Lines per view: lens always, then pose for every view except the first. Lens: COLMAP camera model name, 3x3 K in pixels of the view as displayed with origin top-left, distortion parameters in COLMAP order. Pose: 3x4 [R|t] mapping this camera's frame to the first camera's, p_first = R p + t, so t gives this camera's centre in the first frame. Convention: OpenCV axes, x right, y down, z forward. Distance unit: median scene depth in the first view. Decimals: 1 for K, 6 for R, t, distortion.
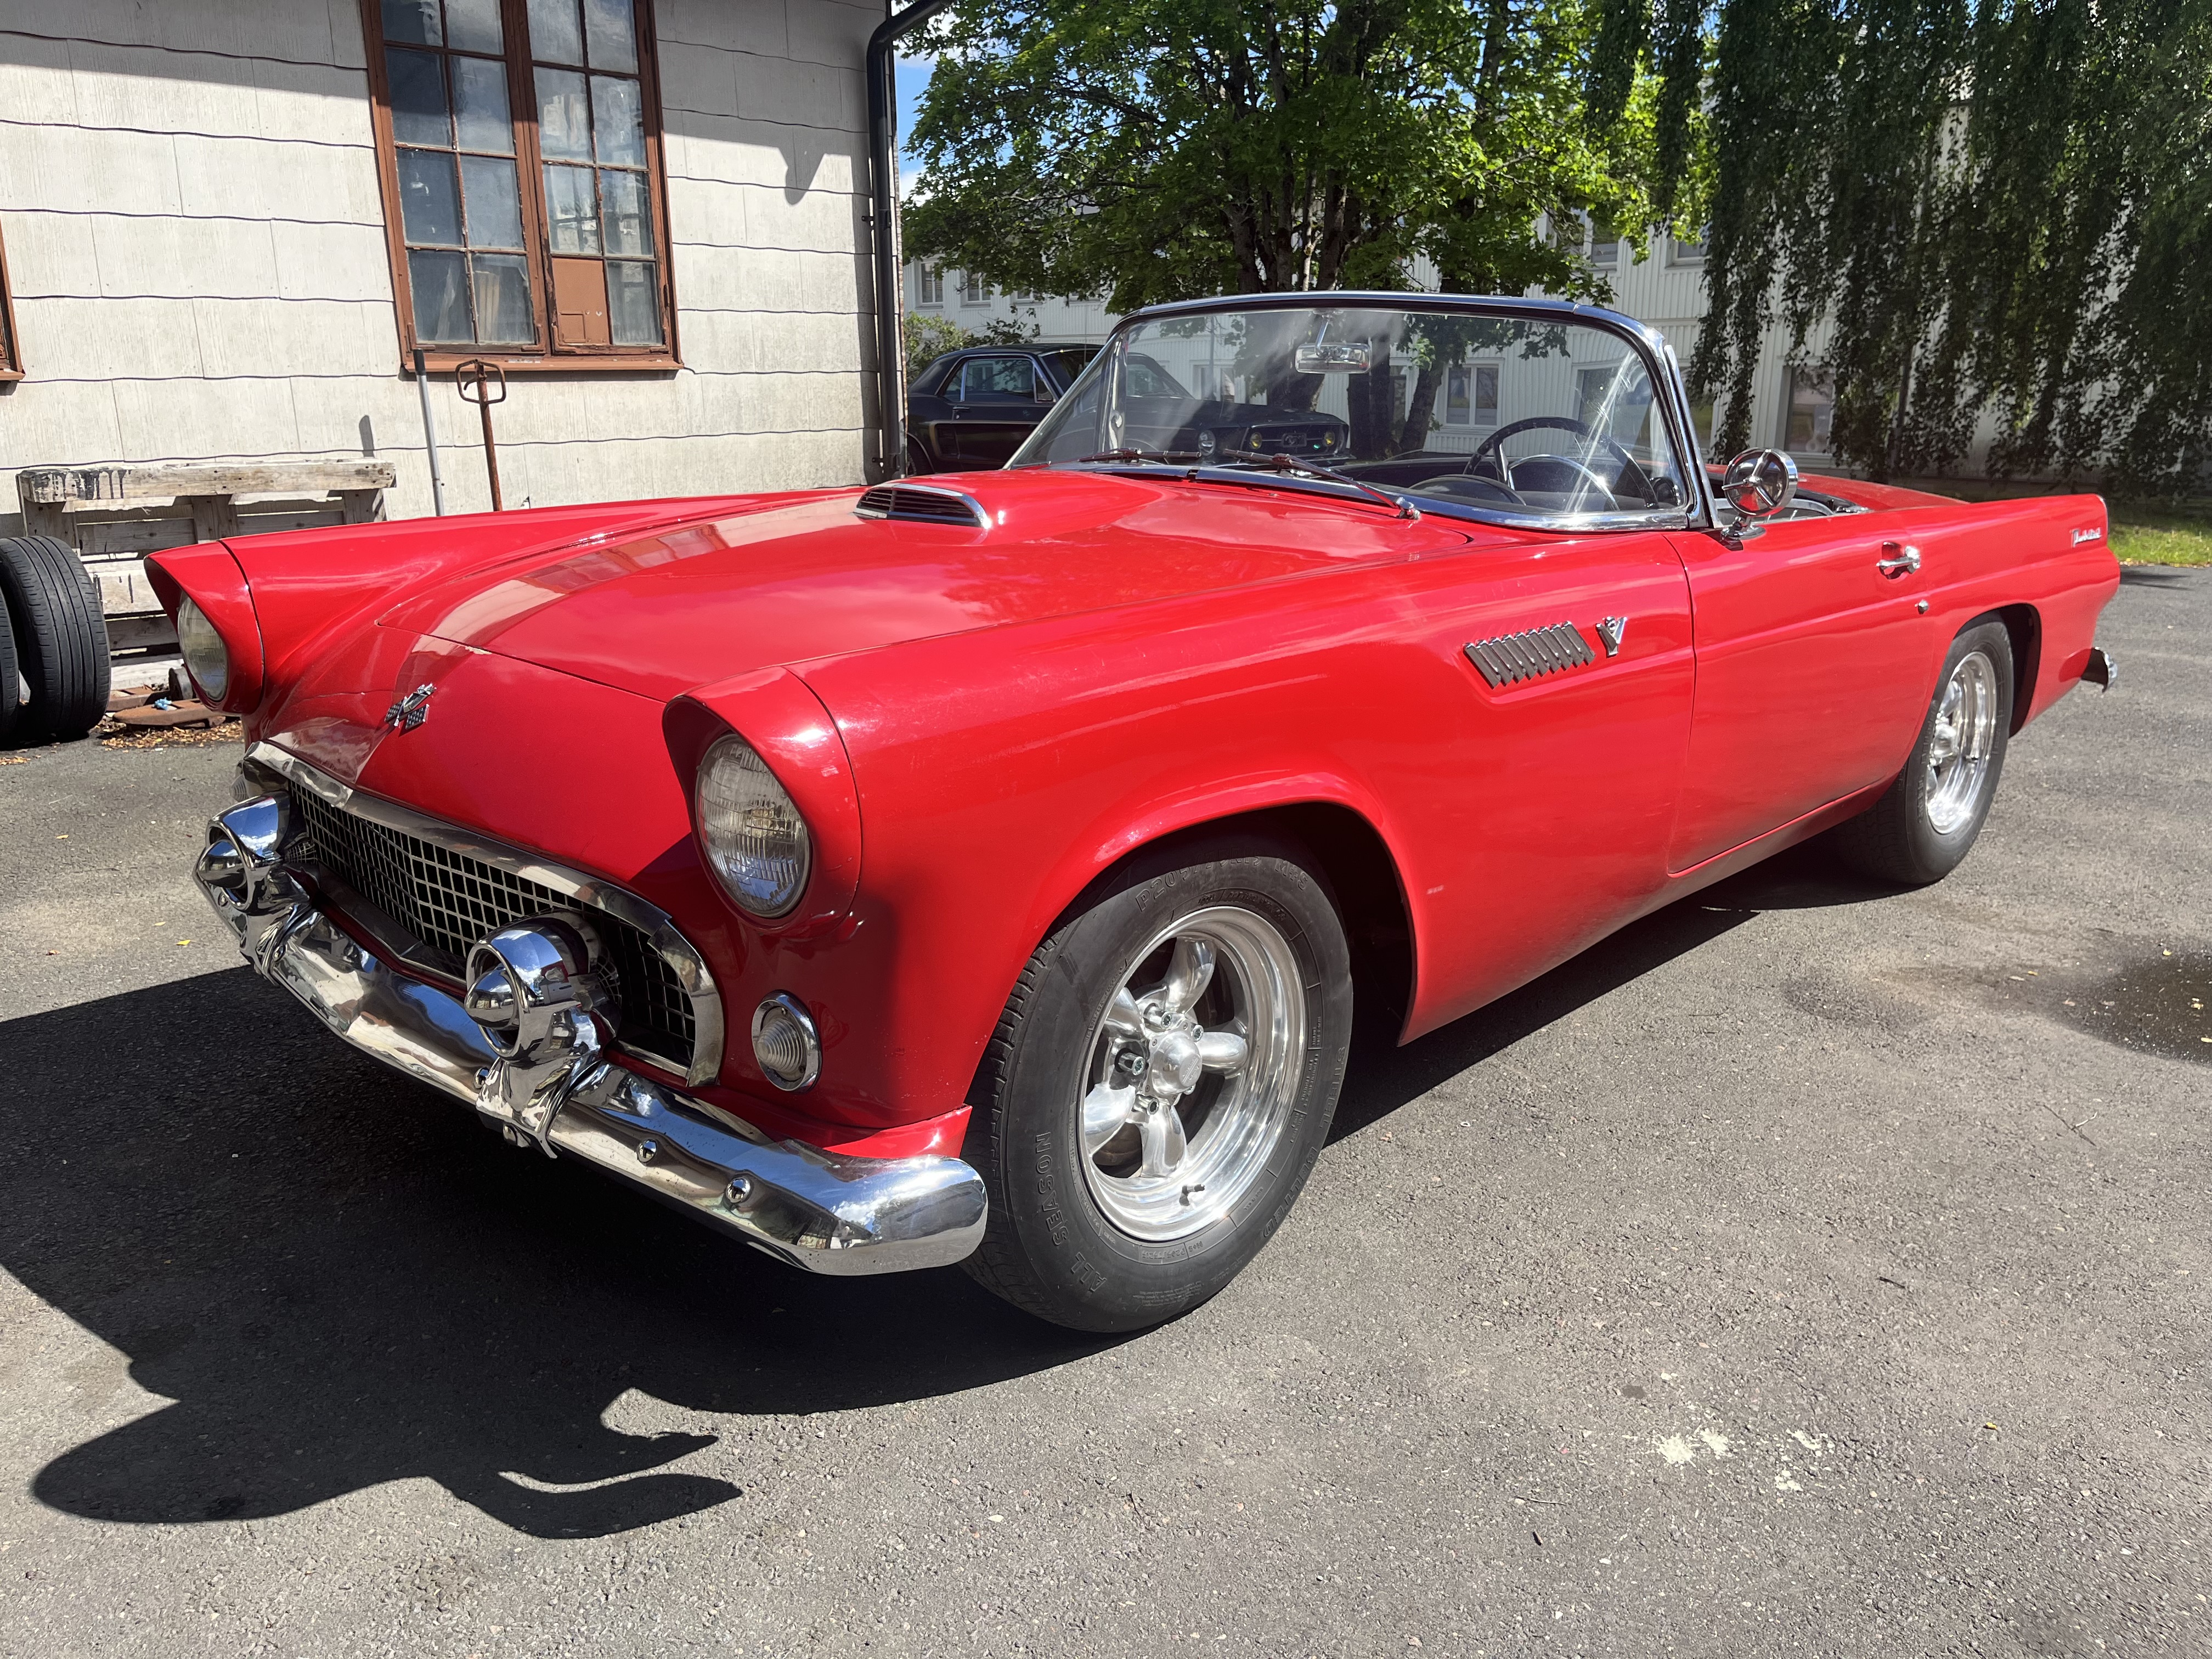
lens RADIAL K [[1644.6, 0, 1118.9], [0, 1644.6, 823.7], [0, 0, 1]] dist [0.084163, -0.101179]
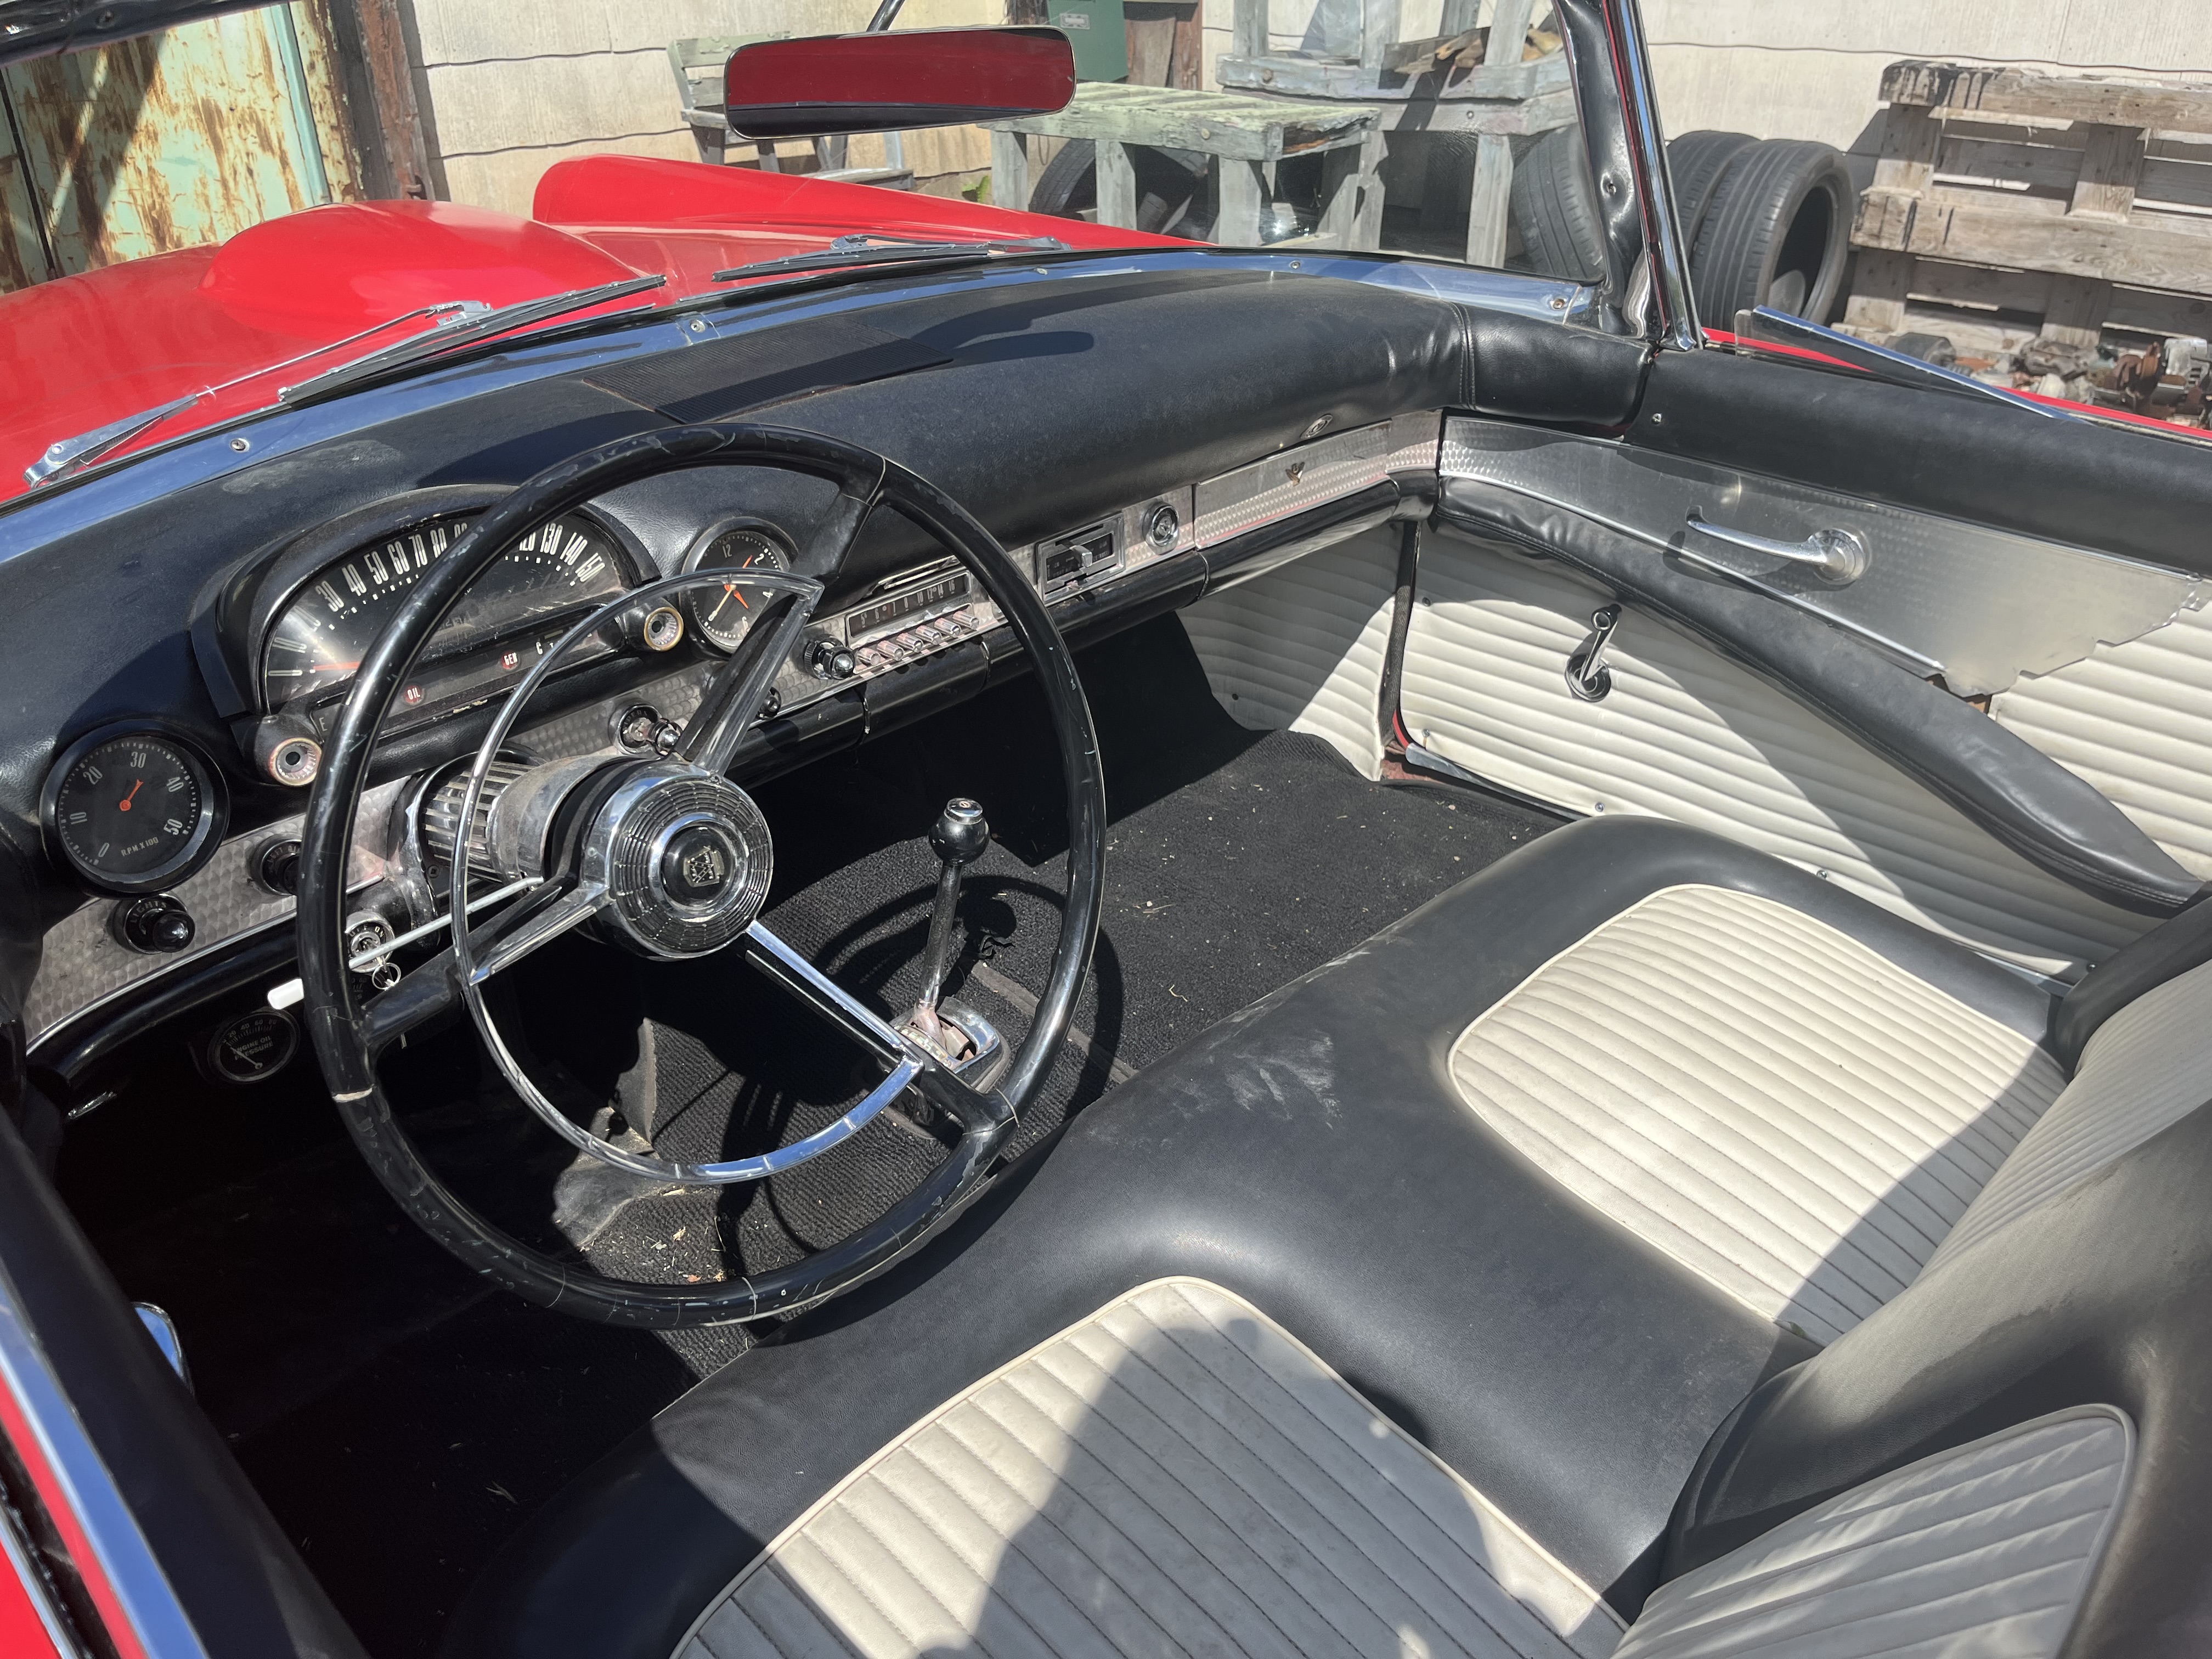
lens RADIAL K [[1654.3, 0, 1101.1], [0, 1654.3, 850.2], [0, 0, 1]] dist [0.072215, -0.113106]
pose [[-0.008783, 0.503978, -0.863672, 0.221146], [-0.258271, 0.833257, 0.488856, -0.149862], [0.966033, 0.227355, 0.122844, 0.480782]]
